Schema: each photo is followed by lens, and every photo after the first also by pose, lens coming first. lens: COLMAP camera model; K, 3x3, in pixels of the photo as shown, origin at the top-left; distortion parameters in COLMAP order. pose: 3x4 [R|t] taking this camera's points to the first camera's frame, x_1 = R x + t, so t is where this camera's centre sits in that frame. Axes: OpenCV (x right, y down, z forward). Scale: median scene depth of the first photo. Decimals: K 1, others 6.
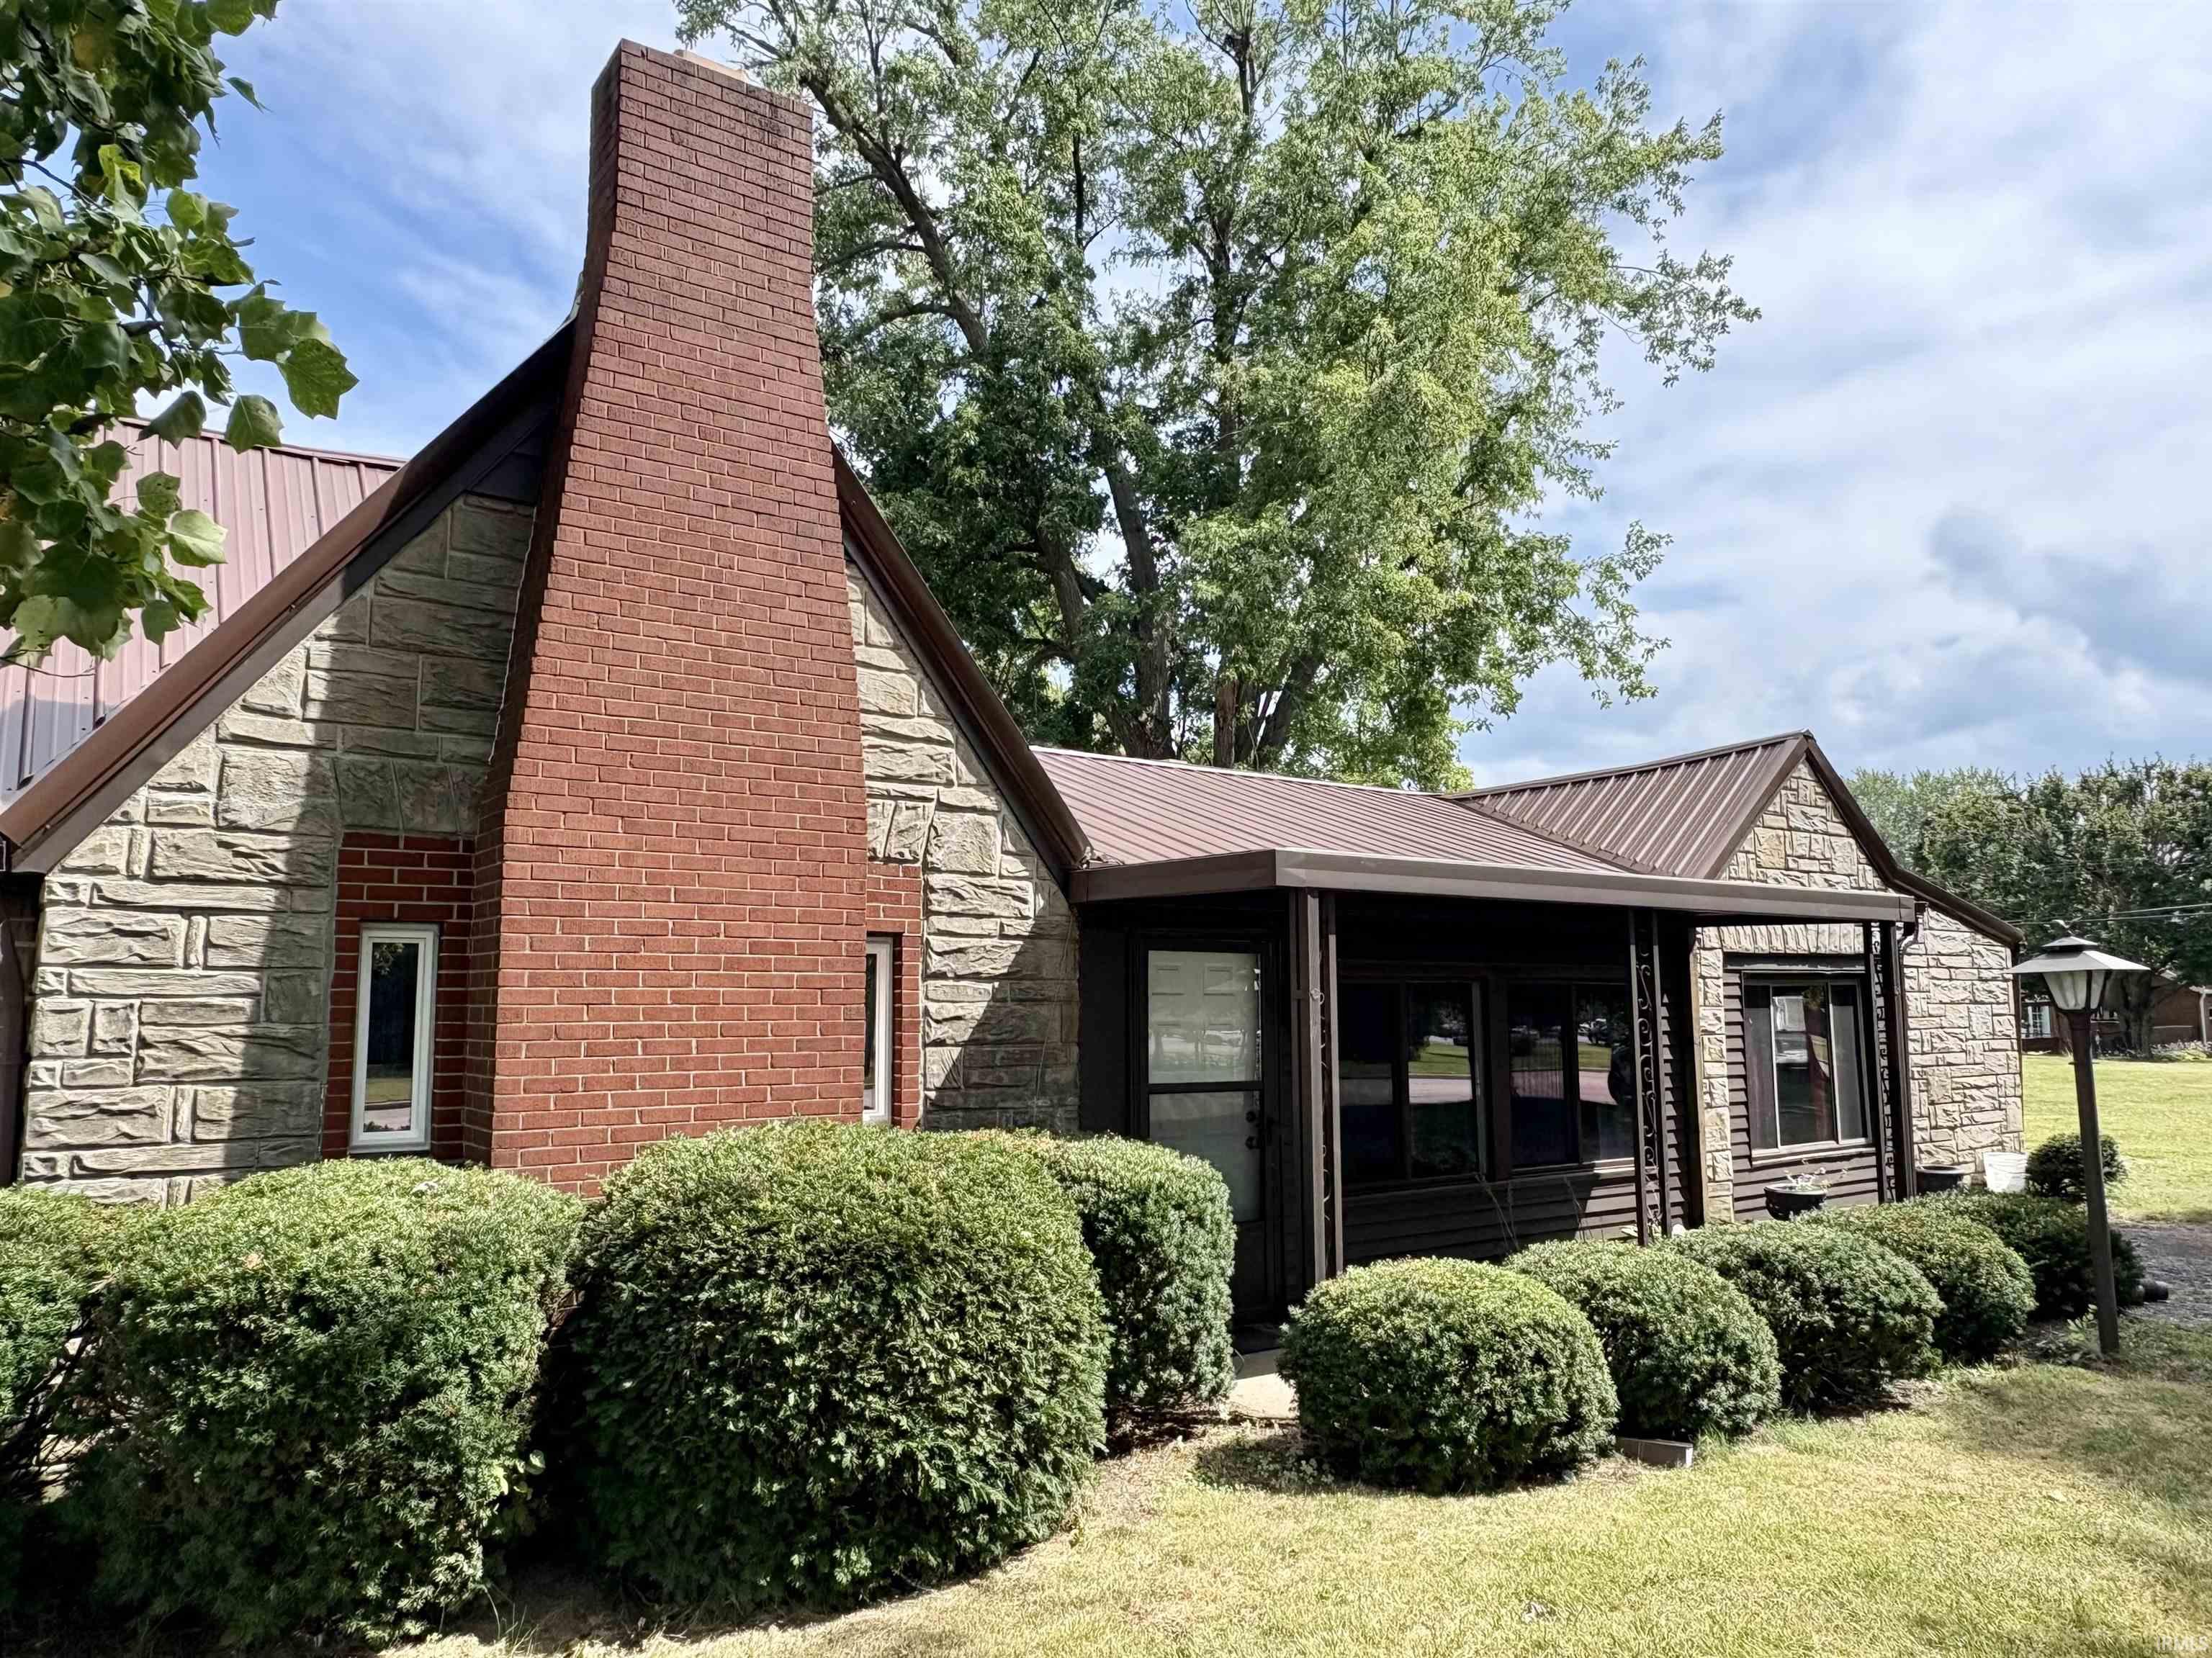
lens RADIAL K [[1466.1, 0, 1095.3], [0, 1466.1, 863.3], [0, 0, 1]] dist [-0.000133, 0.003678]
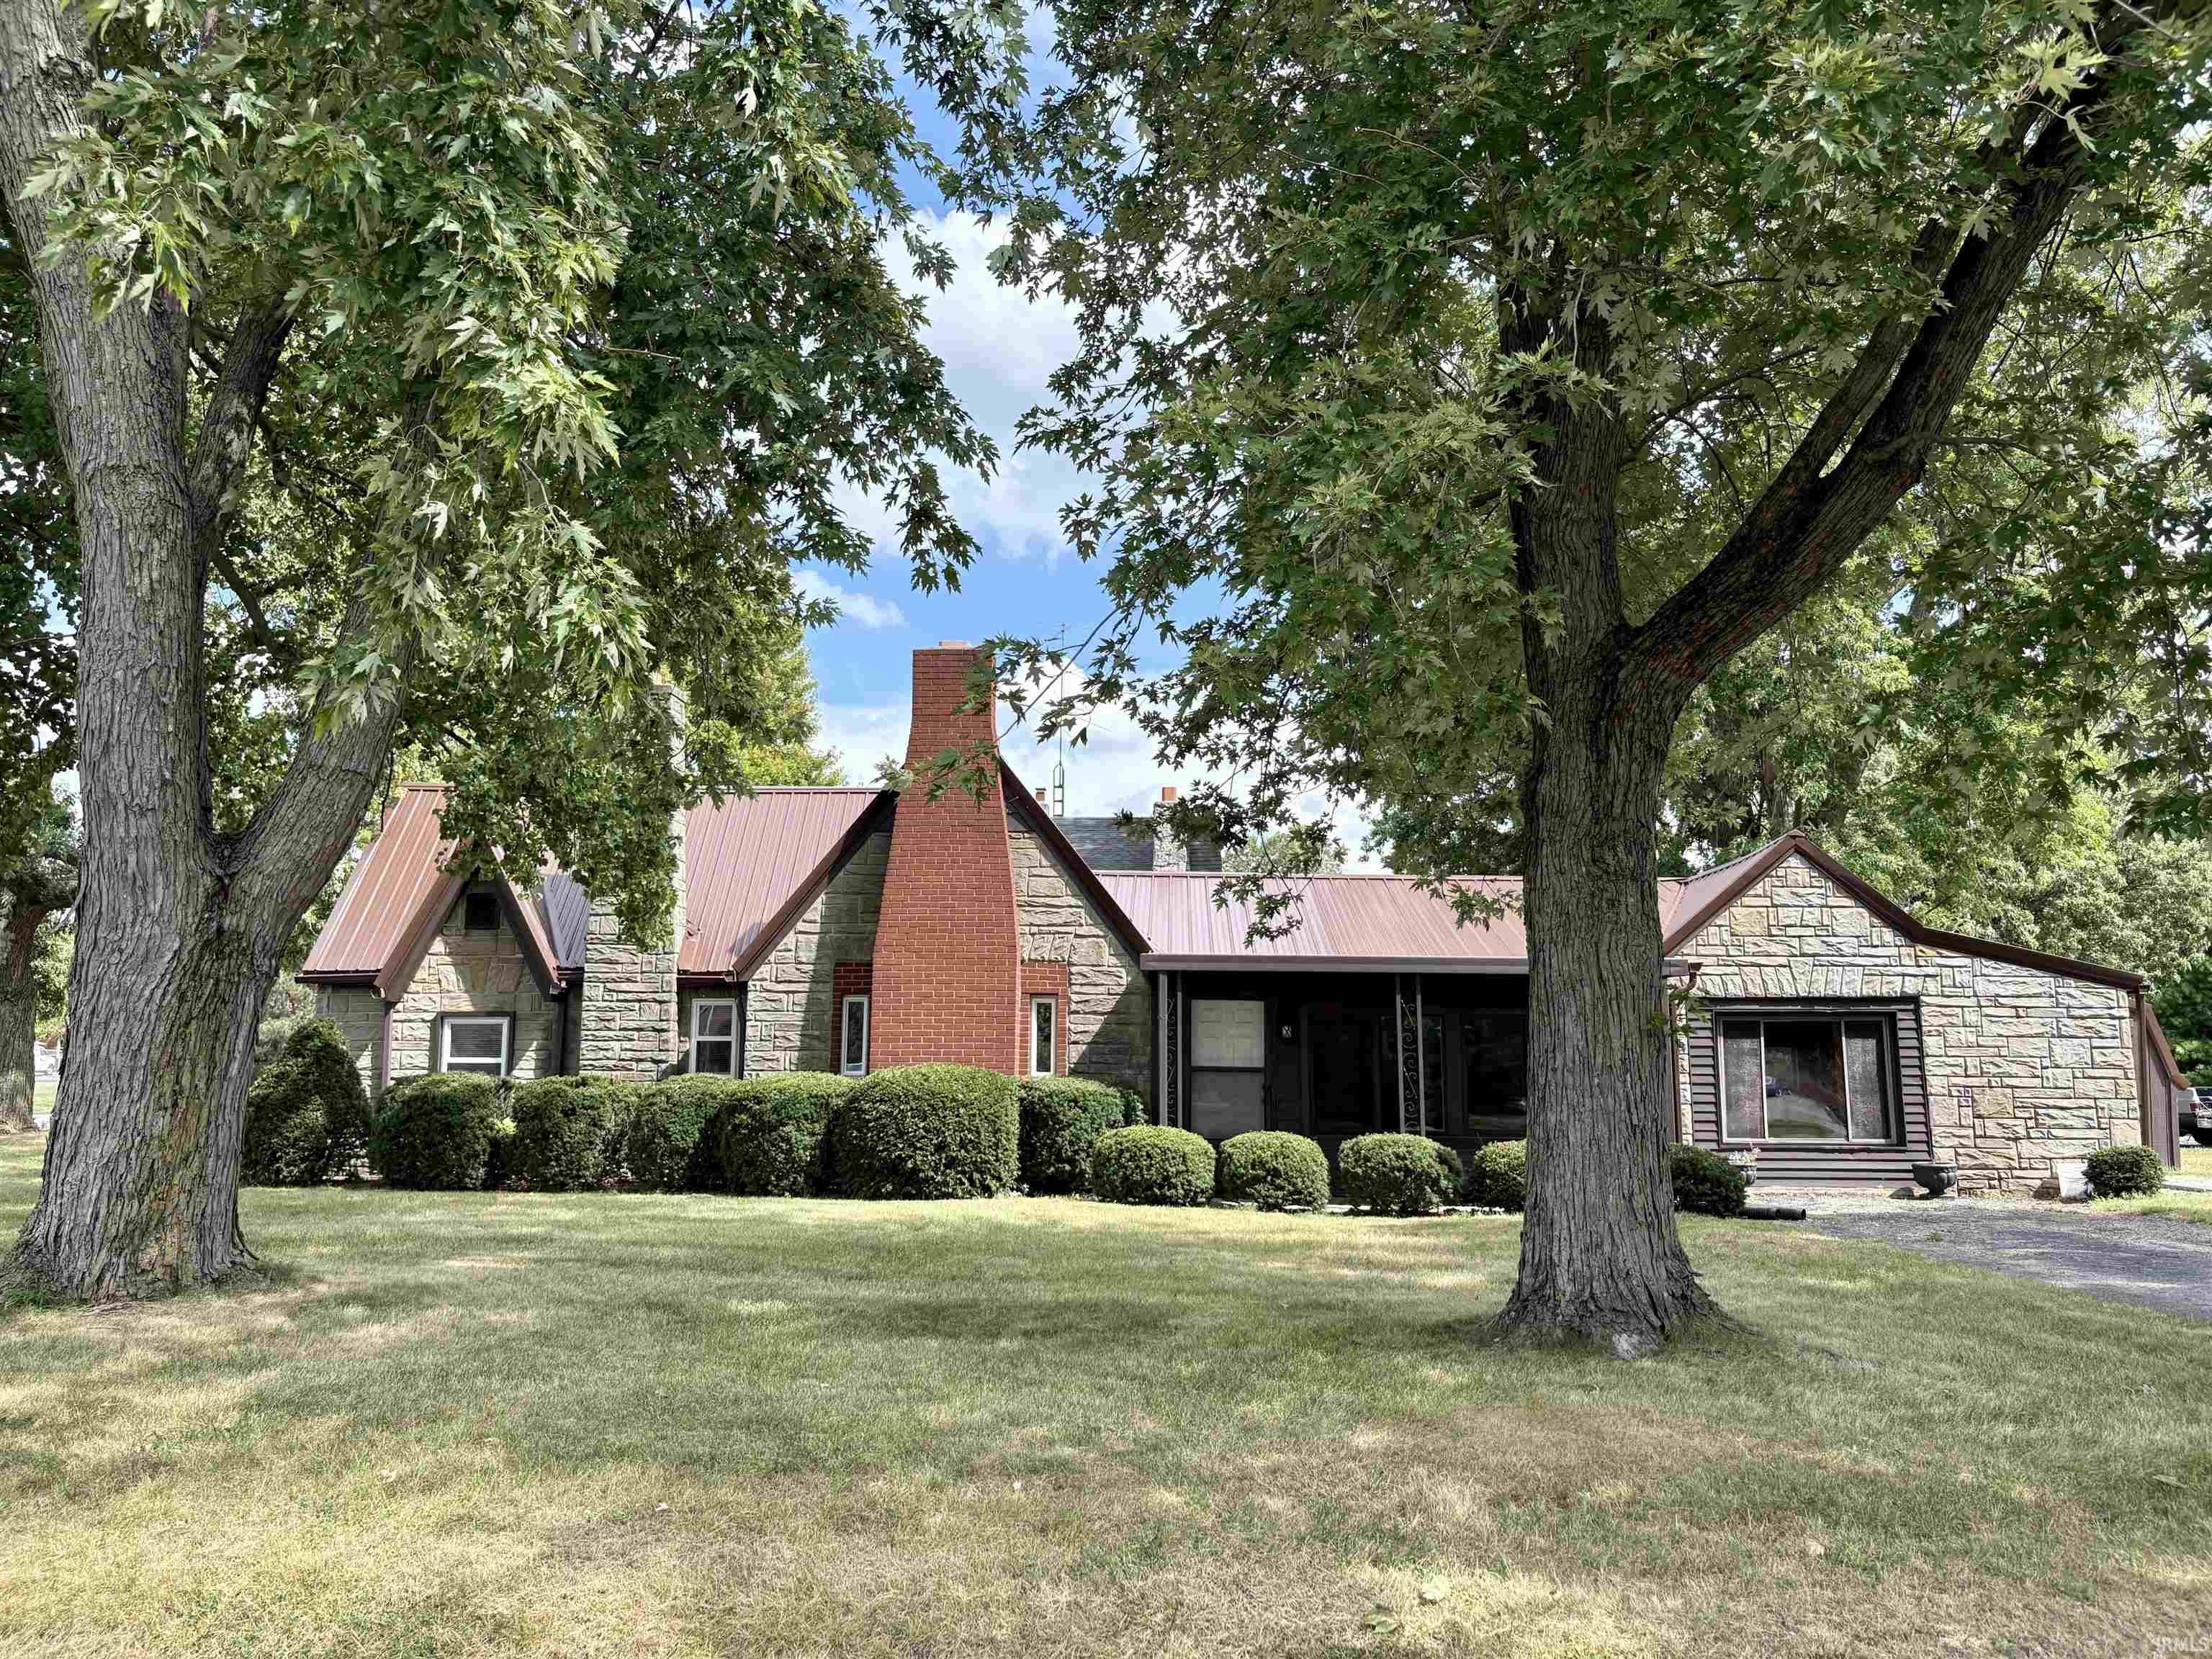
lens RADIAL K [[1700.2, 0, 1125.4], [0, 1700.2, 822.2], [0, 0, 1]] dist [0.057349, -0.050093]
pose [[0.810227, -0.075691, -0.581208, 1.448630], [0.046439, 0.996799, -0.065076, -0.039704], [0.584274, 0.025736, 0.811148, -1.033661]]
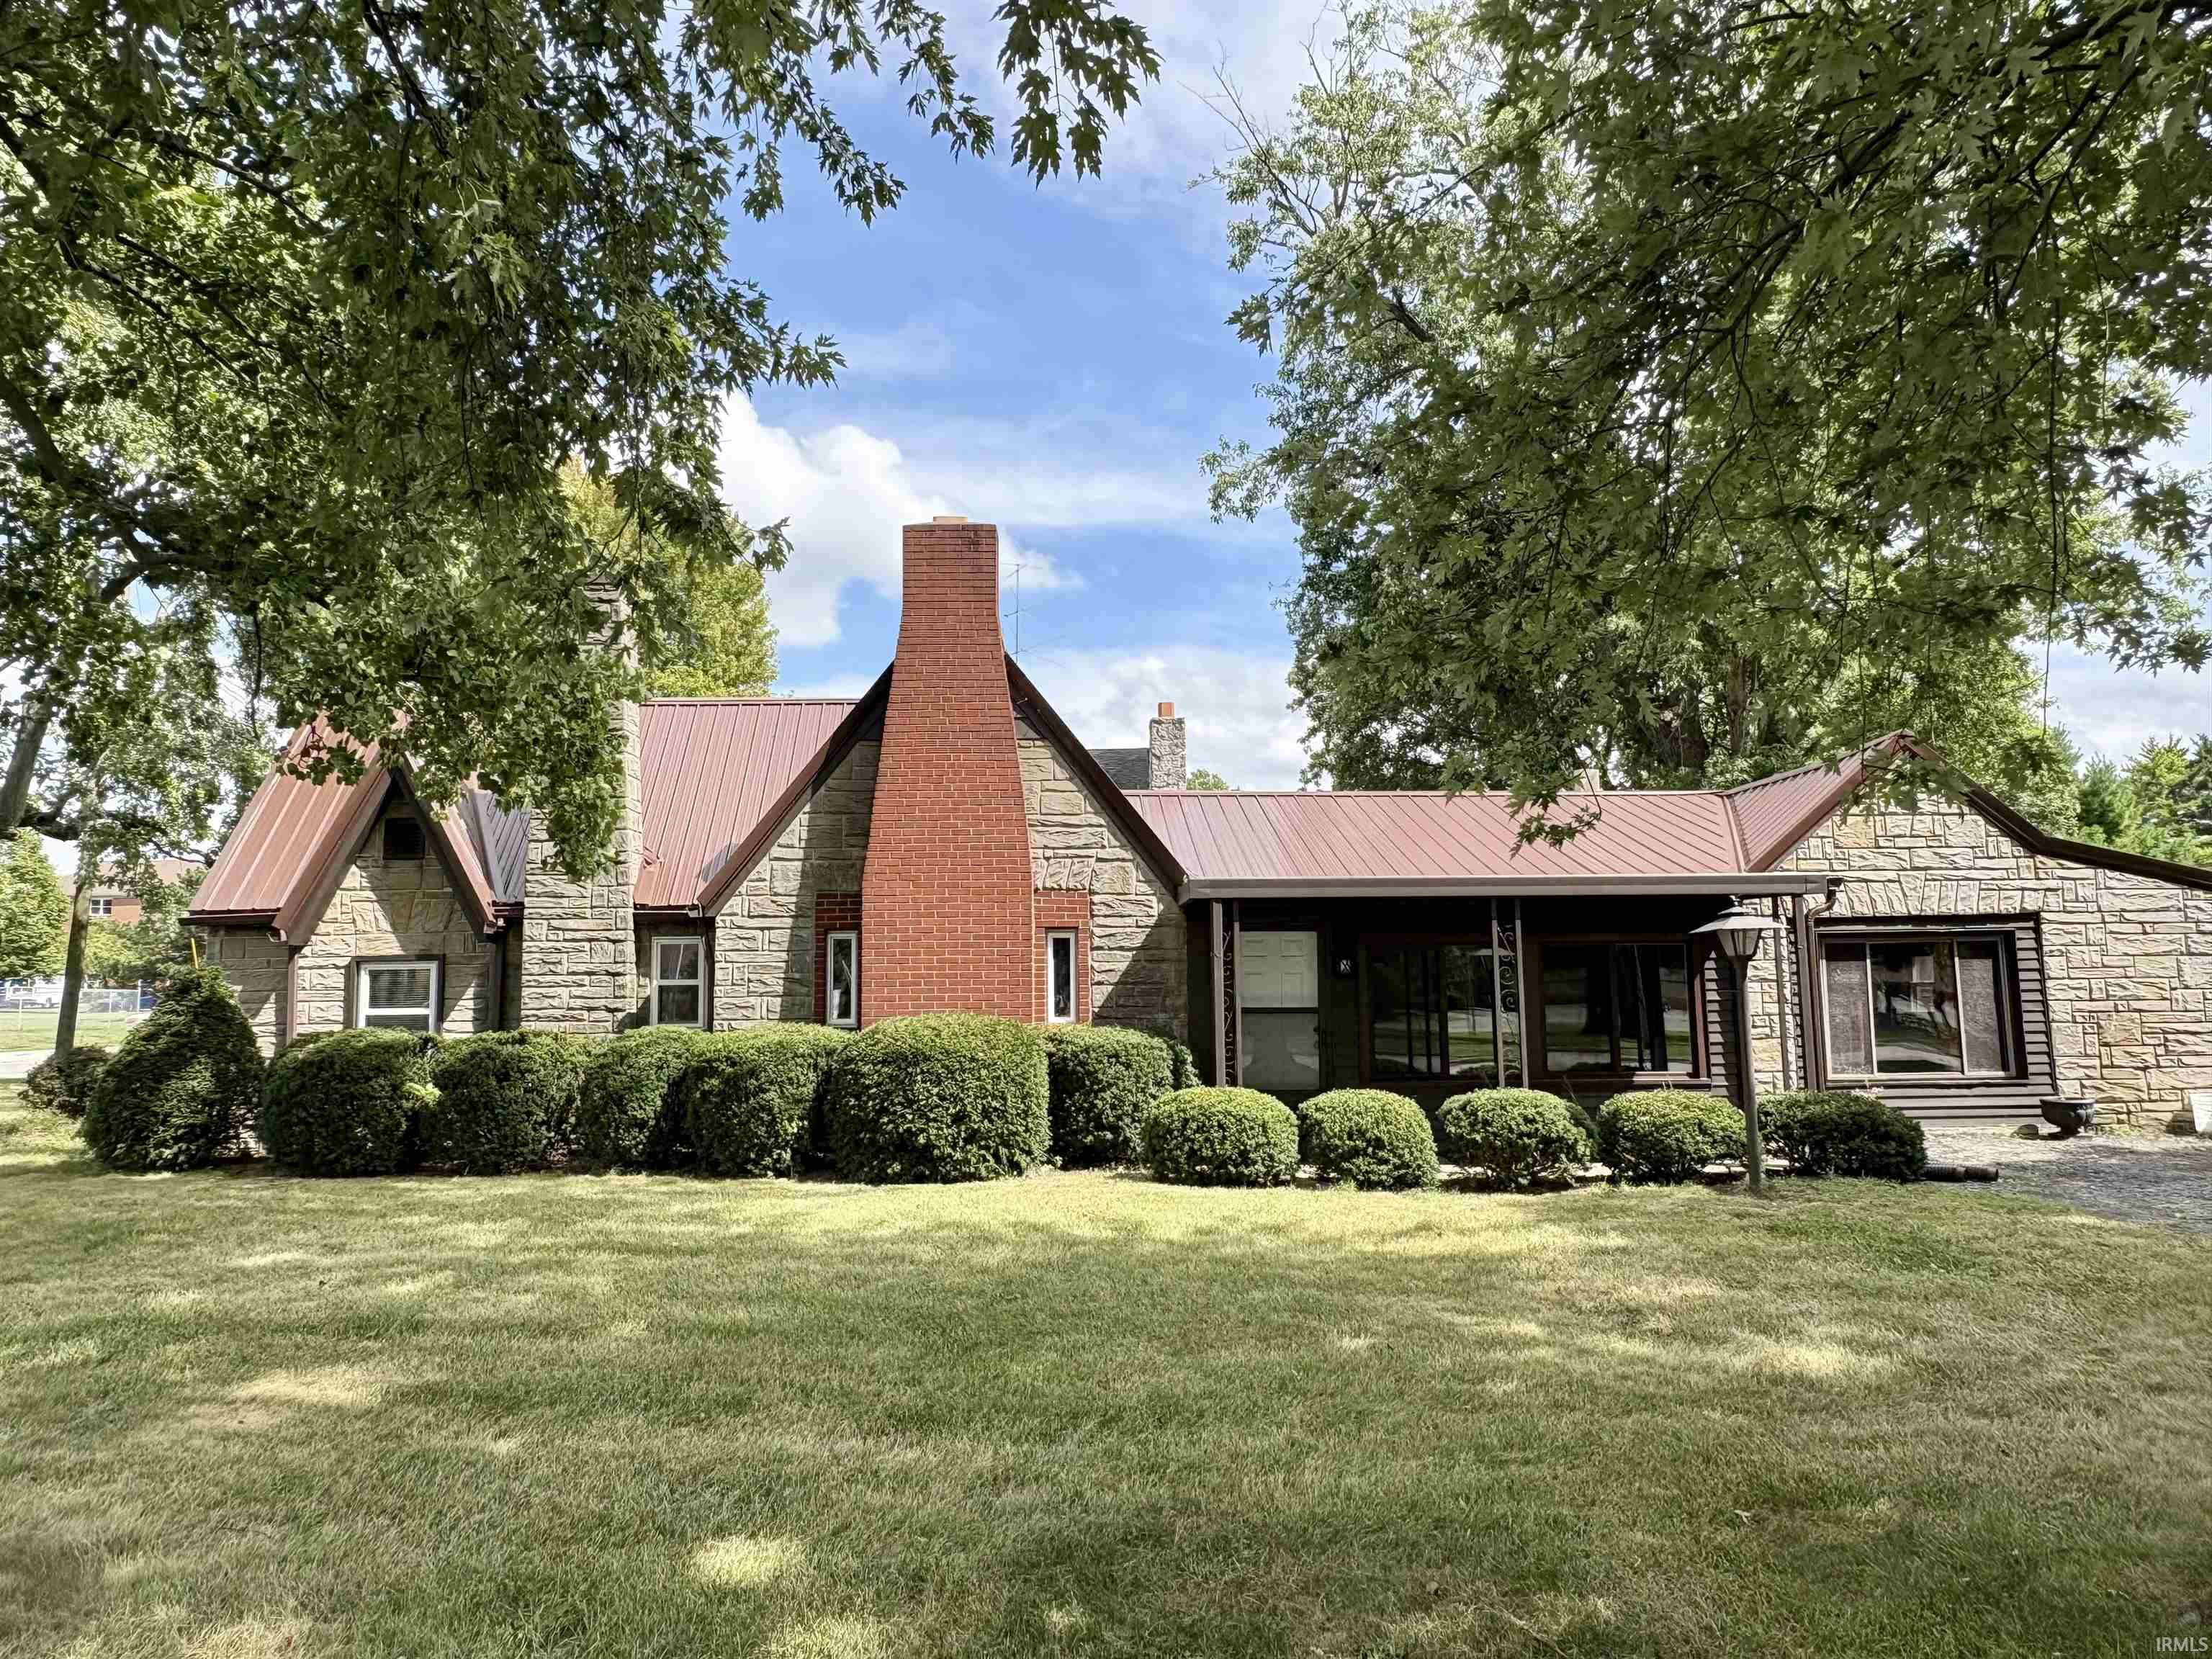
lens RADIAL K [[1466.3, 0, 1121.1], [0, 1466.3, 834.6], [0, 0, 1]] dist [-0.000133, 0.003678]
pose [[0.838499, -0.060287, -0.541558, 0.949848], [0.059518, 0.998047, -0.018952, -0.033060], [0.541643, -0.016341, 0.840450, -0.584192]]
